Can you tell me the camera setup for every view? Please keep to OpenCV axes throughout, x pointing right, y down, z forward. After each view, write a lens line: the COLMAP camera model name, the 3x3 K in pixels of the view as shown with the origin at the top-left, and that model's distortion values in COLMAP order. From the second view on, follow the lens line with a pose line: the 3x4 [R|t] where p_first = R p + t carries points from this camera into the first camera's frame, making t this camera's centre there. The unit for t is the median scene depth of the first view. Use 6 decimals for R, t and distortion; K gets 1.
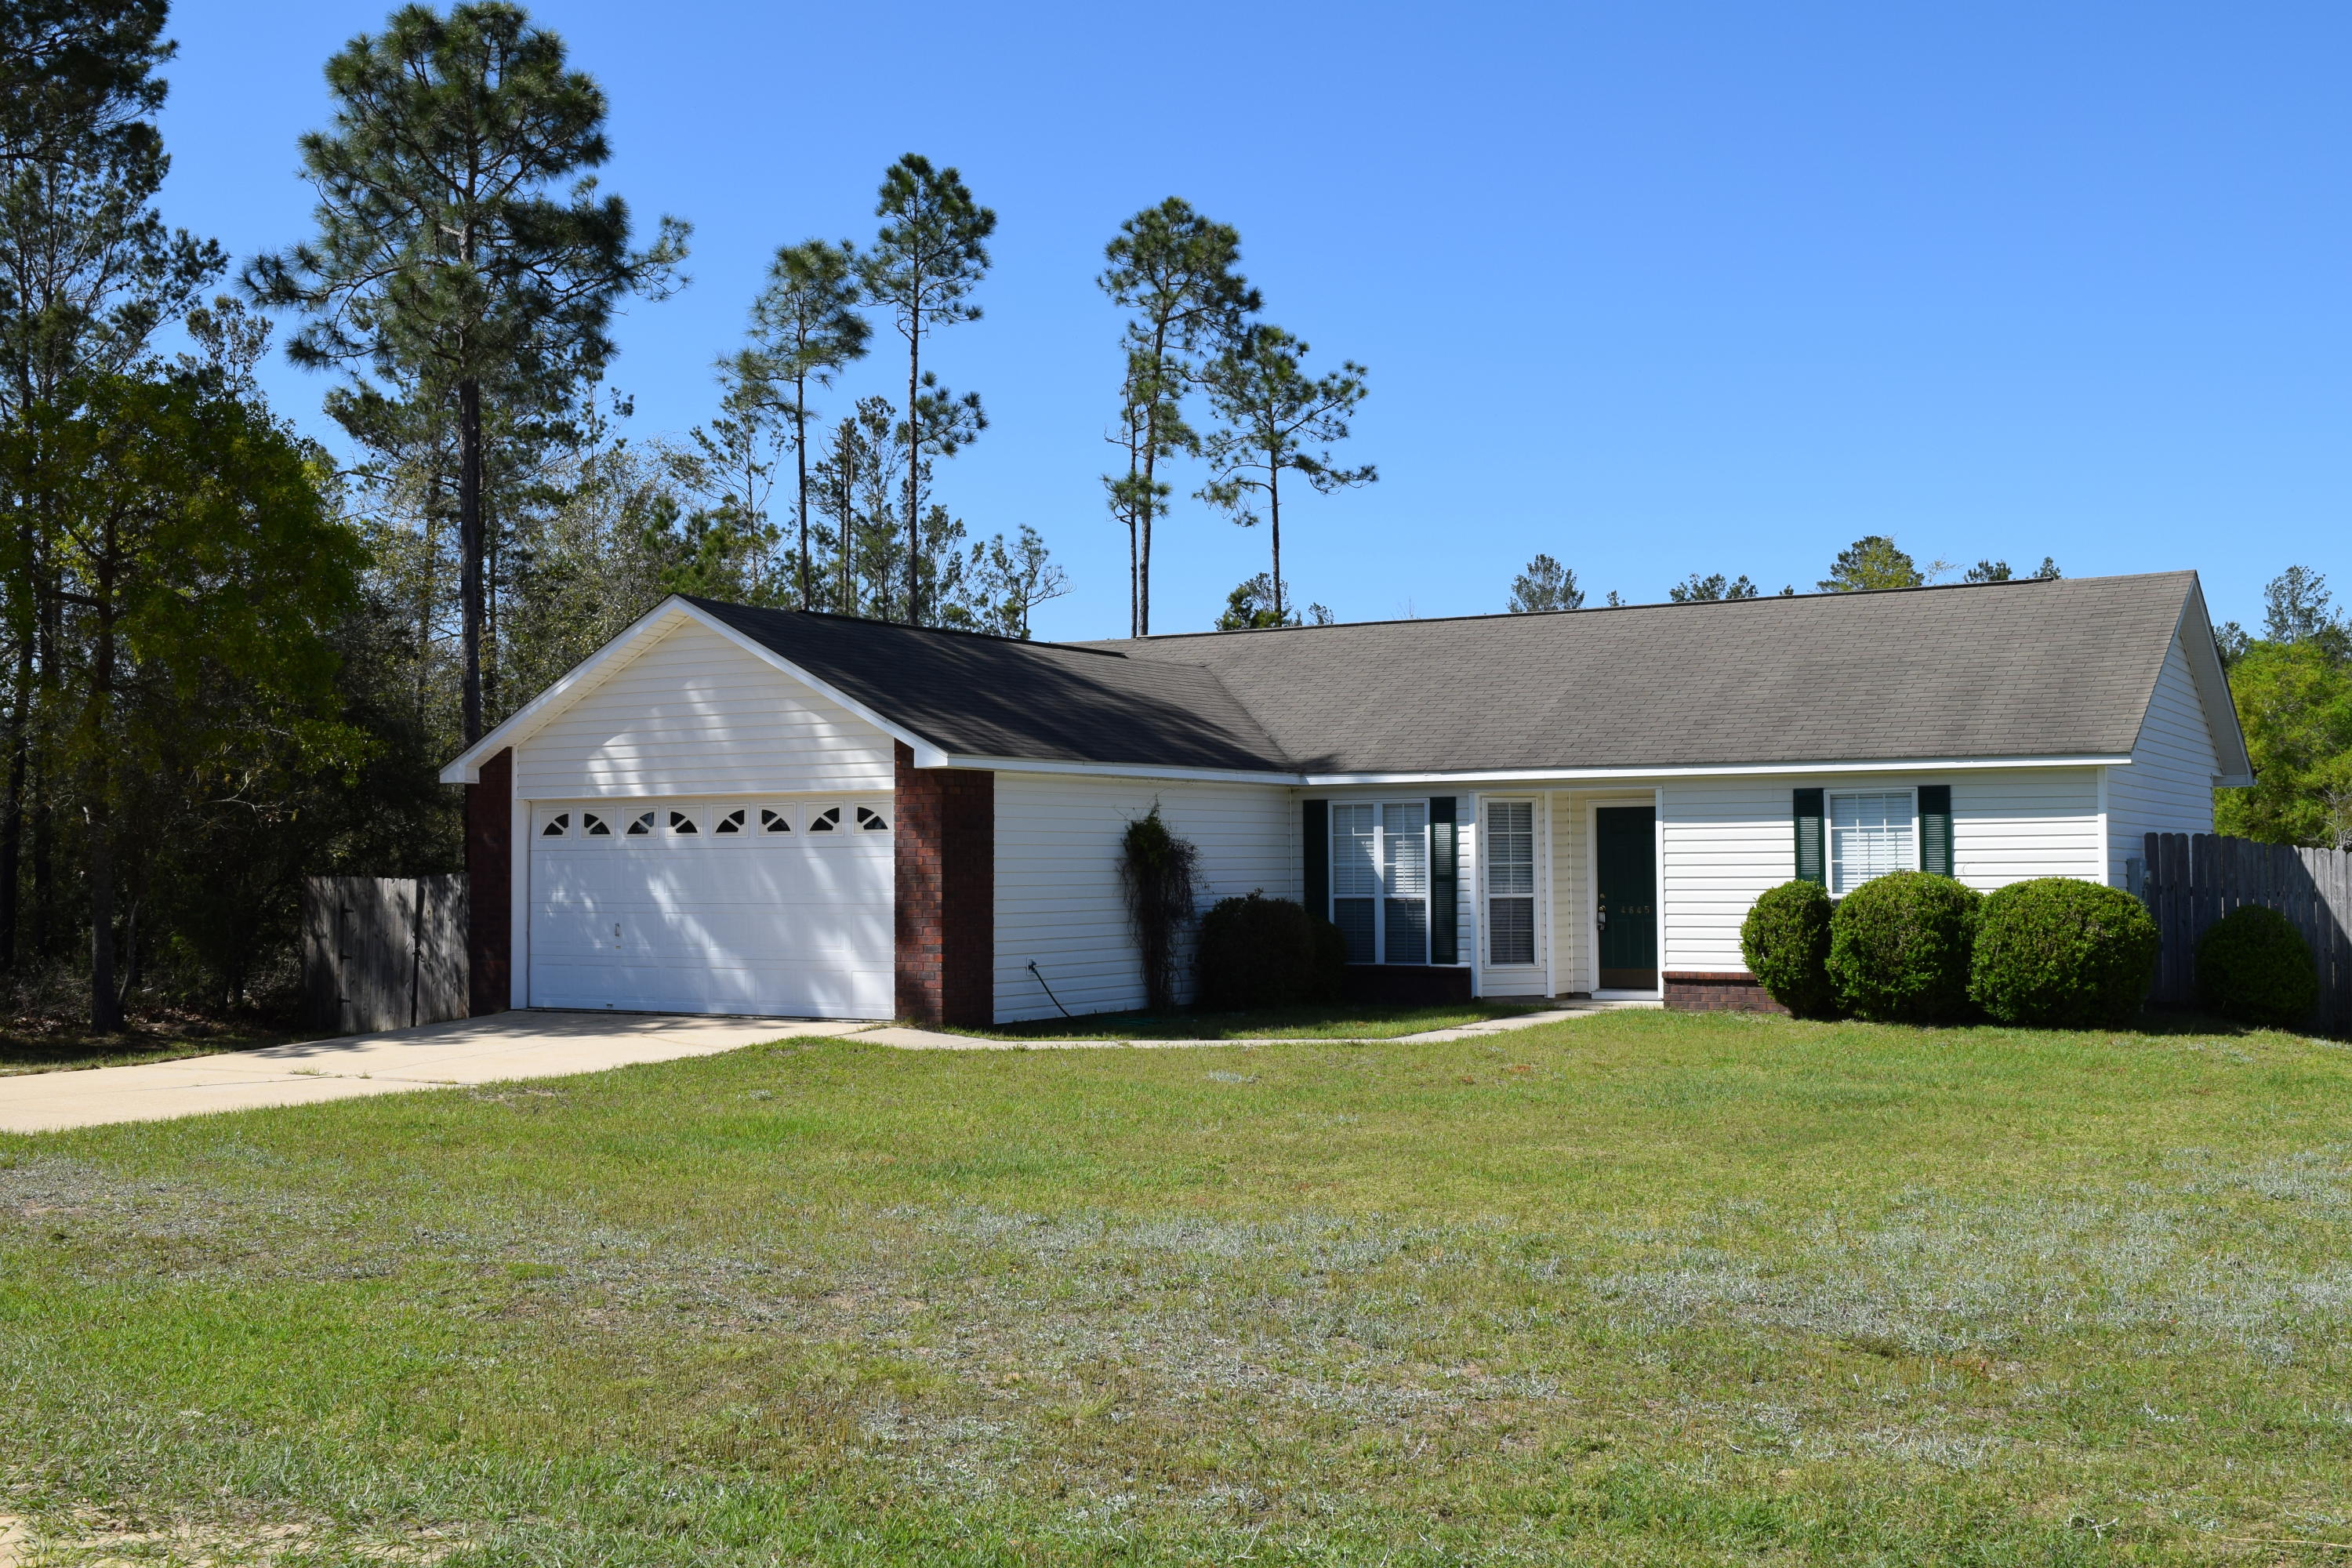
lens RADIAL K [[2420.3, 0, 1170.4], [0, 2420.3, 798.1], [0, 0, 1]] dist [-0.049346, 0.000000]
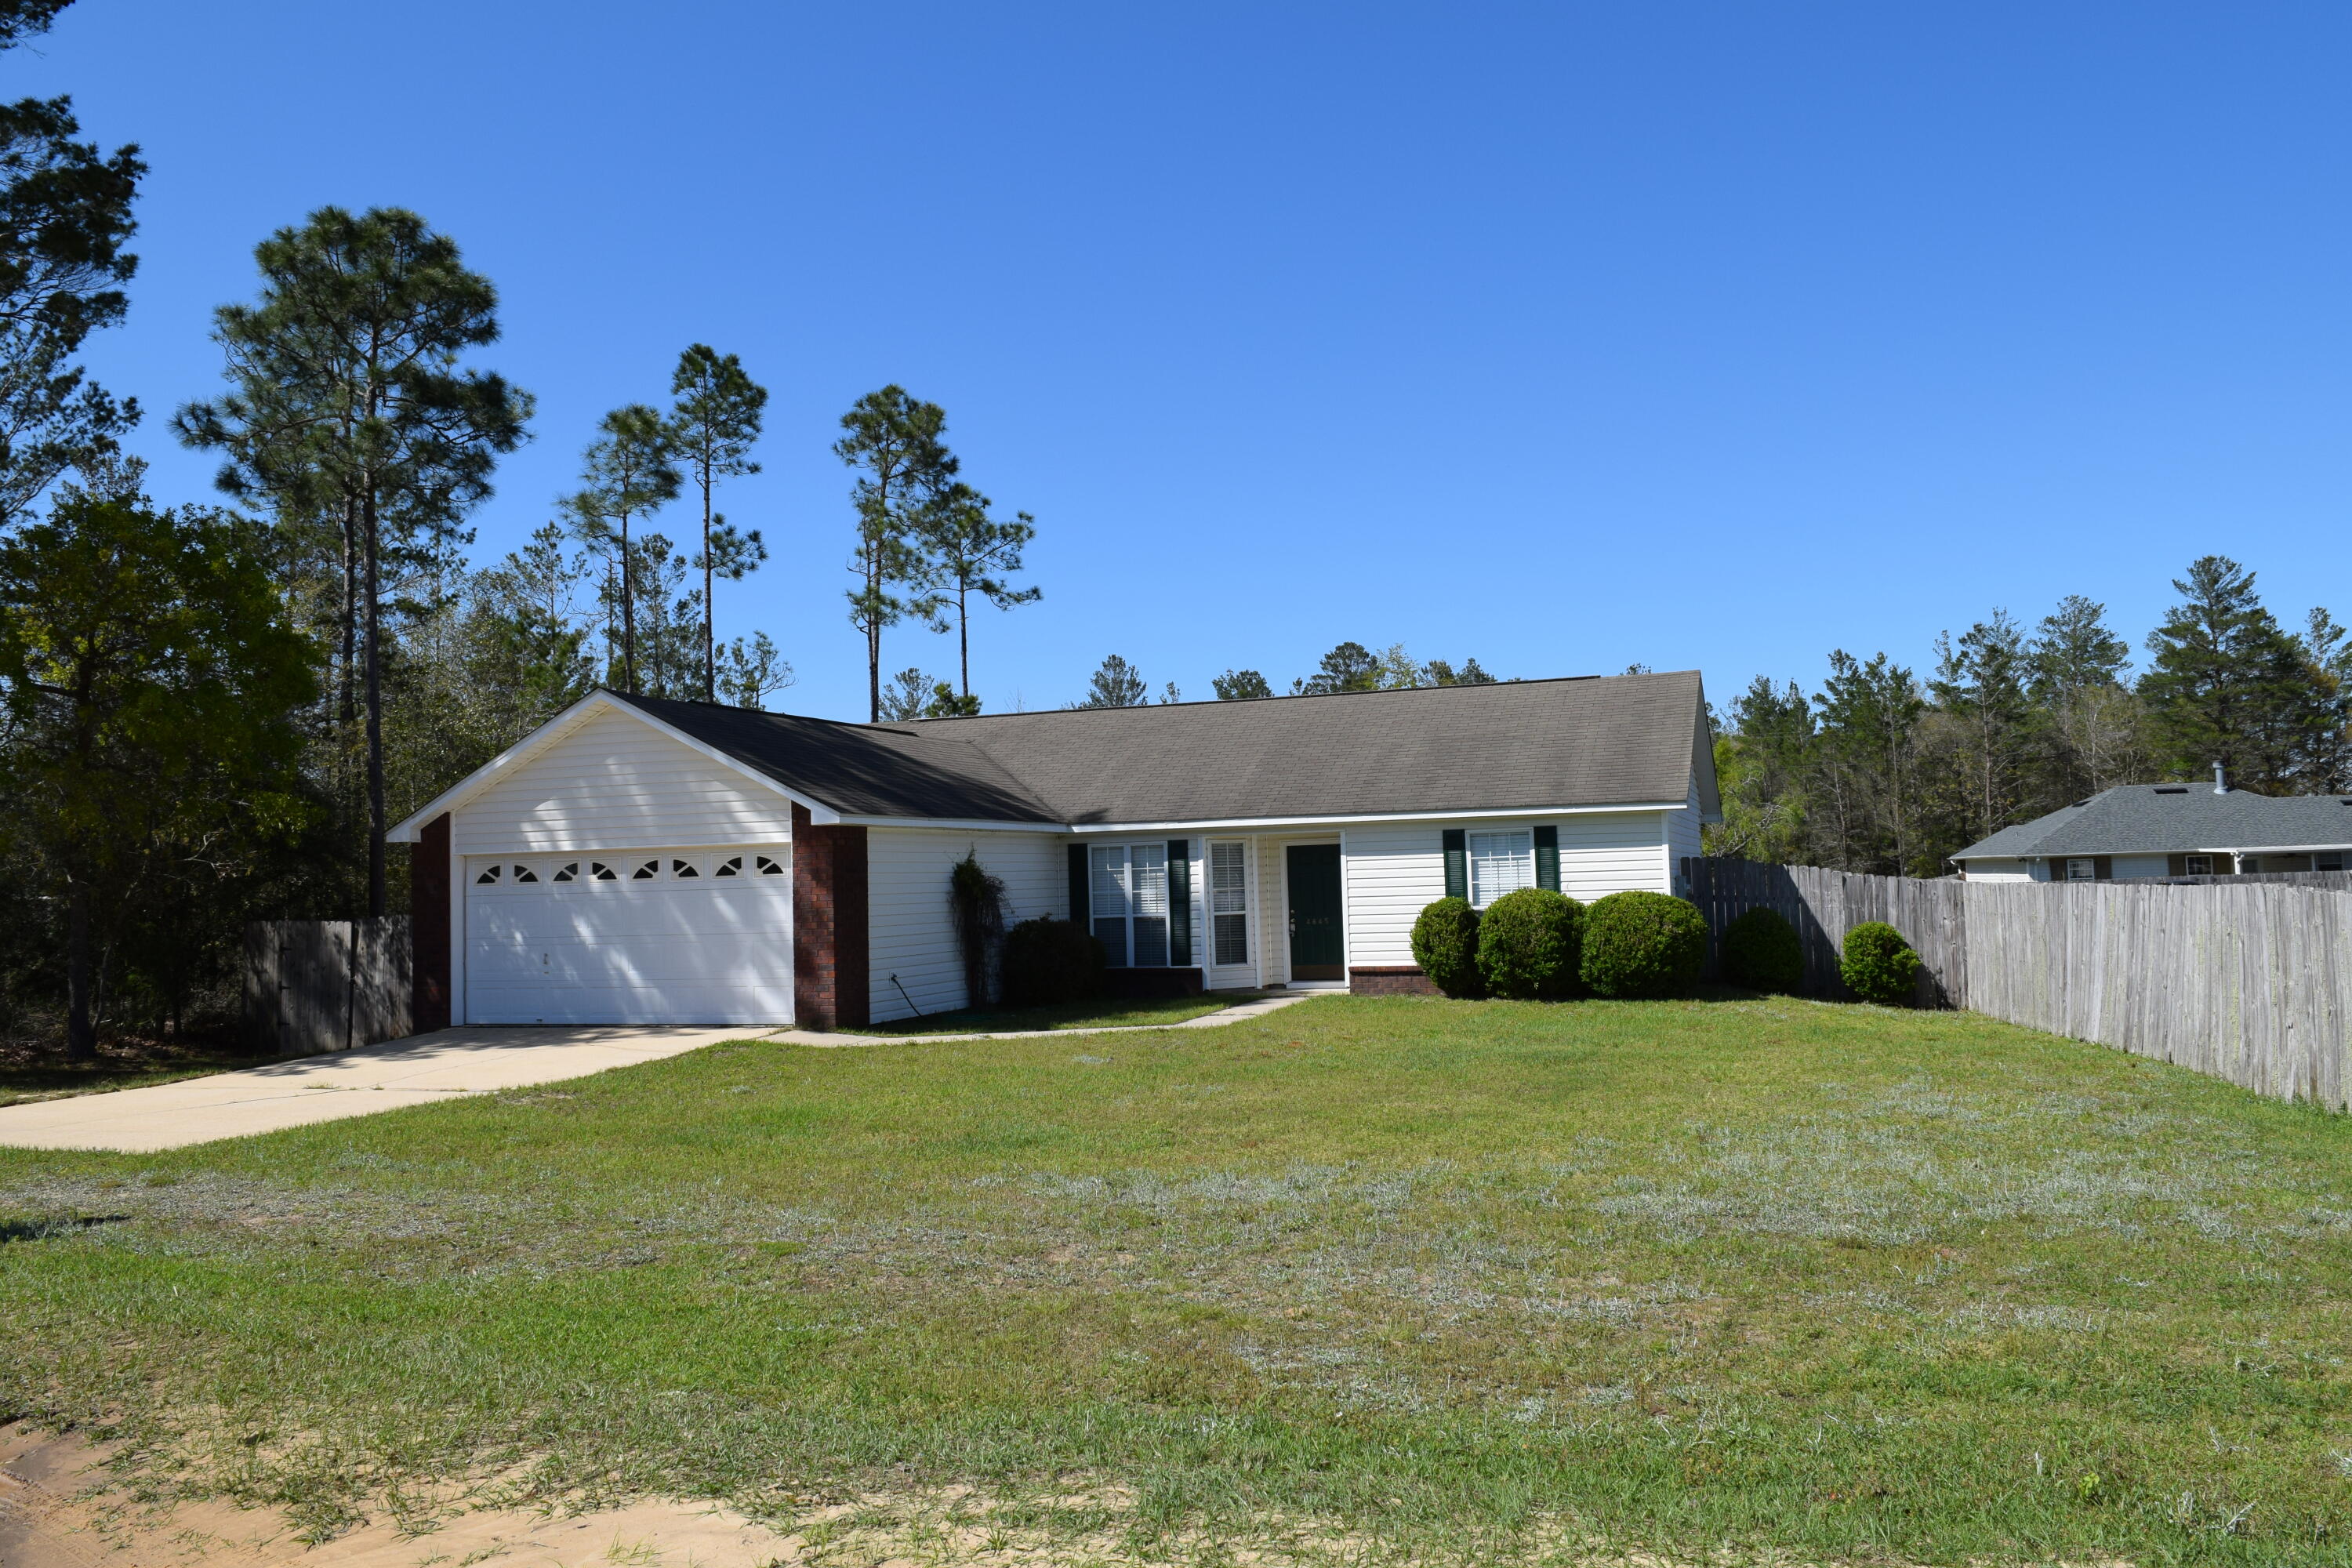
lens RADIAL K [[1819.7, 0, 1179.4], [0, 1819.7, 781.8], [0, 0, 1]] dist [-0.025461, 0.021421]
pose [[0.978709, -0.010340, 0.204990, -0.098239], [0.016559, 0.999452, -0.028647, -0.004053], [-0.204582, 0.031431, 0.978345, 0.019942]]
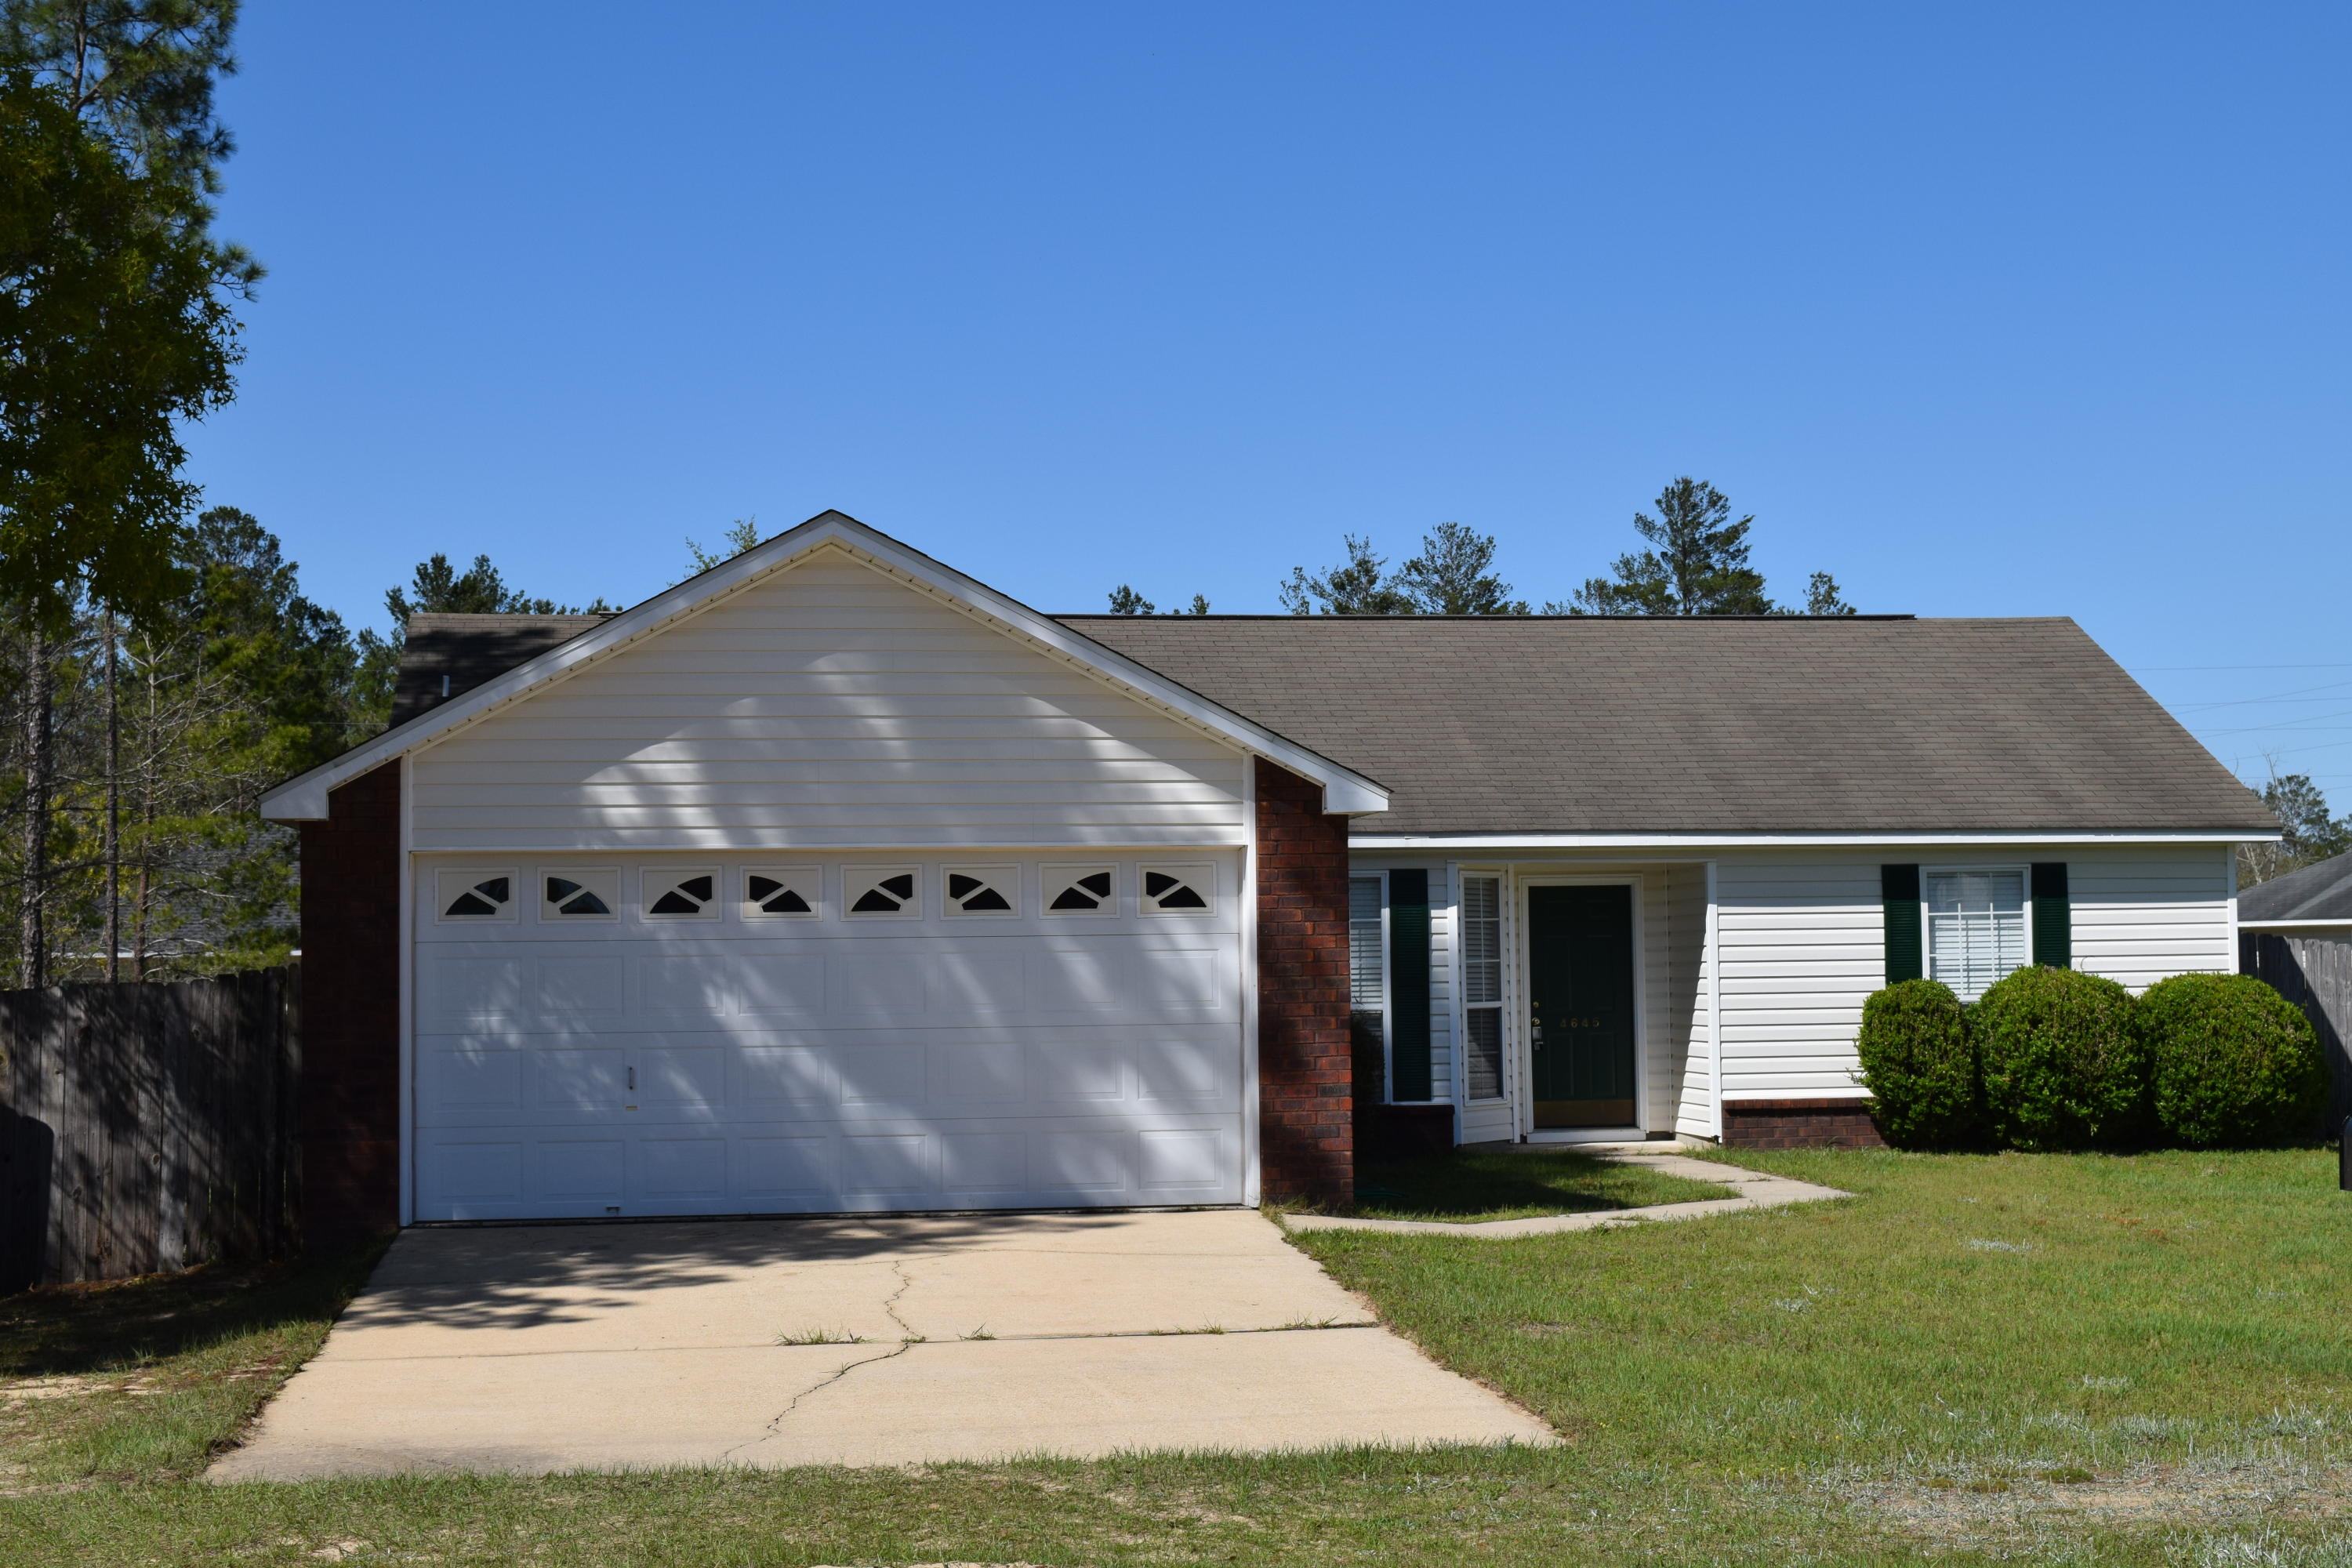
lens RADIAL K [[3421.4, 0, 1173.0], [0, 3421.4, 780.2], [0, 0, 1]] dist [-0.018498, 0.000000]
pose [[0.771096, 0.030476, 0.635989, -0.636306], [-0.011078, 0.999345, -0.034456, 0.009643], [-0.636623, 0.019524, 0.770928, 0.274791]]
